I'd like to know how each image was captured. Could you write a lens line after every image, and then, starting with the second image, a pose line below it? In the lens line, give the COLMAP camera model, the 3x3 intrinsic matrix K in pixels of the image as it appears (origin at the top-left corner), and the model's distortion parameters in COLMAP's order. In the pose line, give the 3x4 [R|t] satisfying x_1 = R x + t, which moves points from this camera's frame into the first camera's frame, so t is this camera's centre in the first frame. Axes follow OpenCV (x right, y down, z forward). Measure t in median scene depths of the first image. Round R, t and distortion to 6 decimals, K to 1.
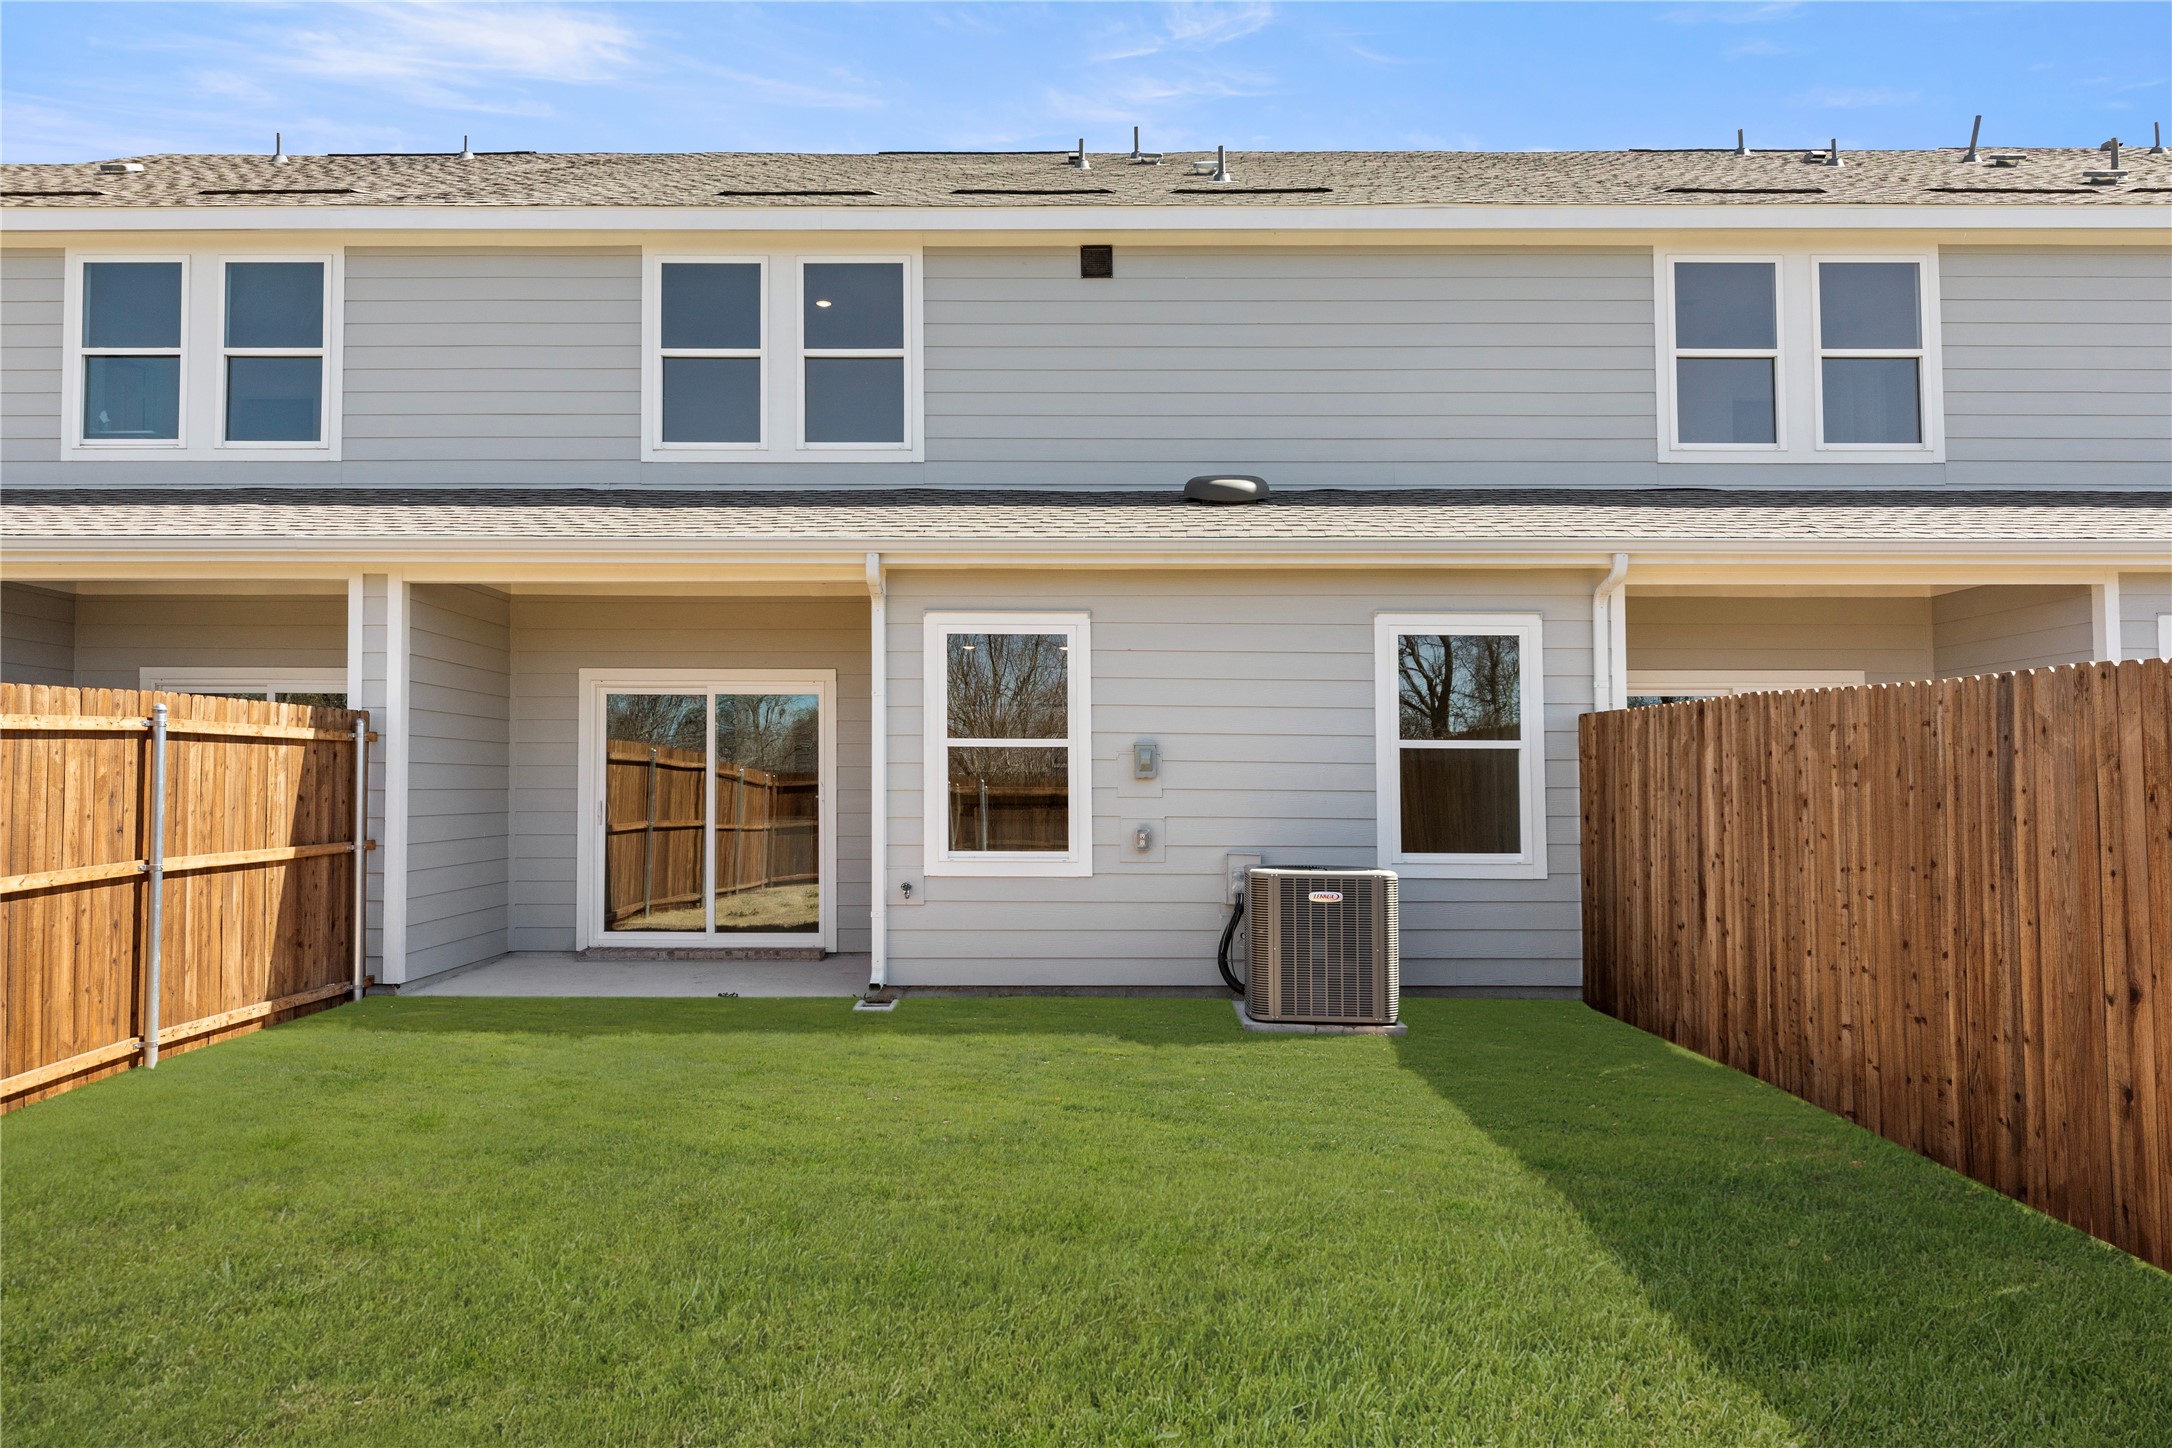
lens RADIAL K [[1395.0, 0, 1081.5], [0, 1395.0, 719.9], [0, 0, 1]] dist [0.008072, -0.005191]
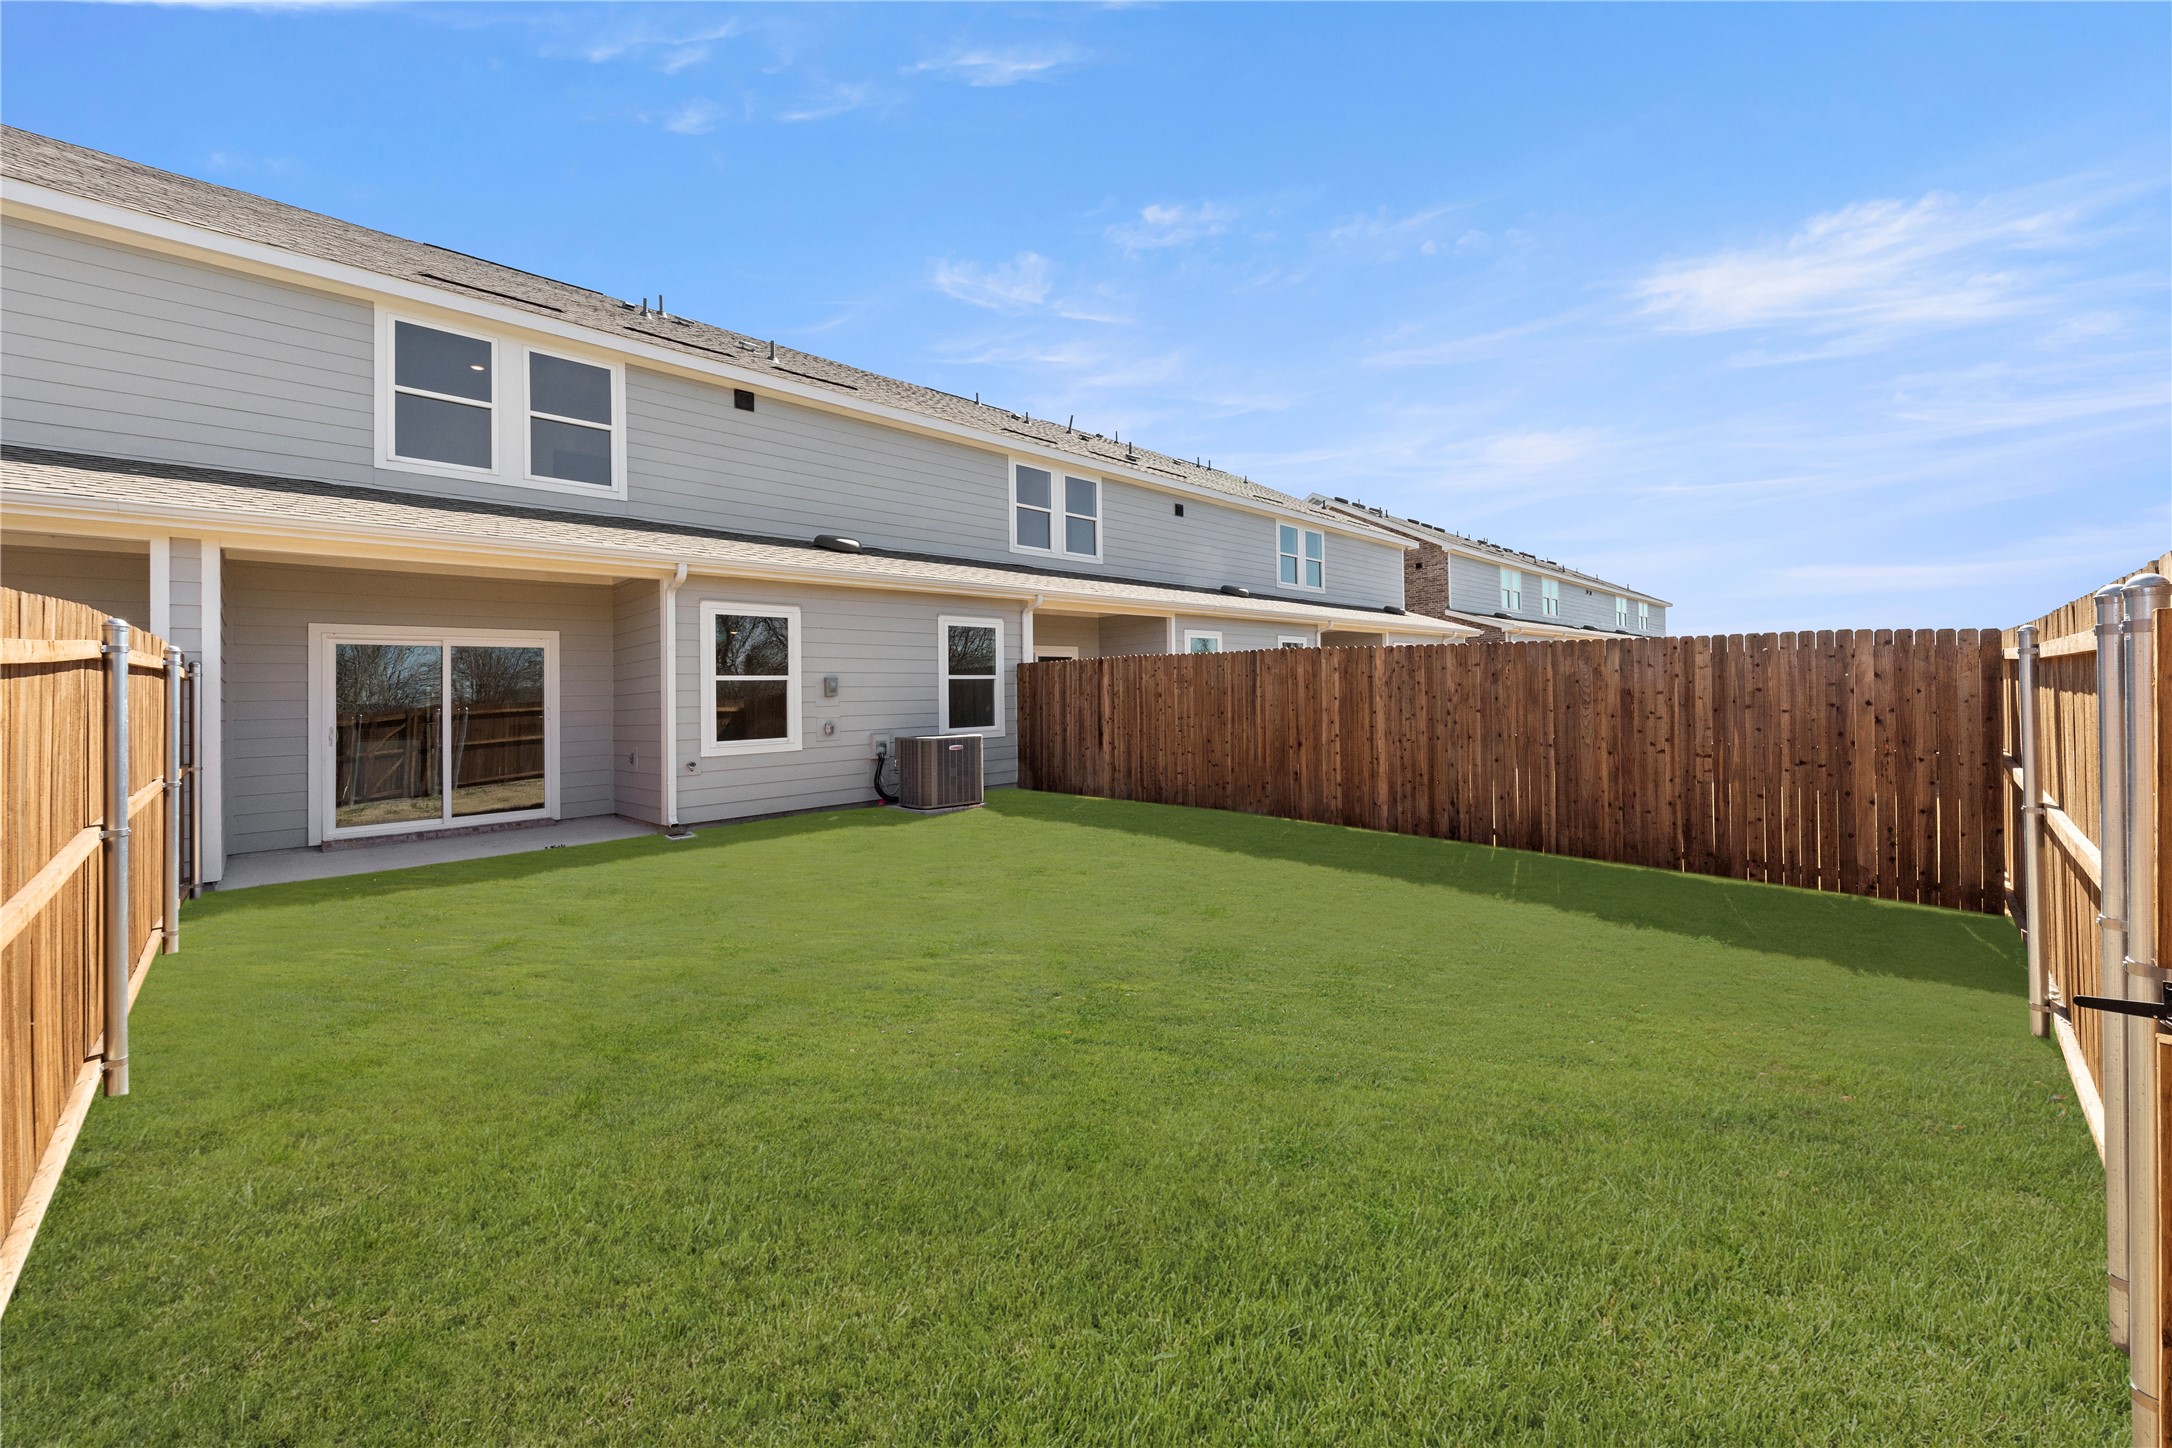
lens RADIAL K [[809.8, 0, 1084.8], [0, 809.8, 701.1], [0, 0, 1]] dist [0.001759, -0.000400]
pose [[0.711414, -0.026499, 0.702273, -0.479826], [-0.000635, 0.999264, 0.038348, 0.005973], [-0.702773, -0.027727, 0.710874, -0.022649]]
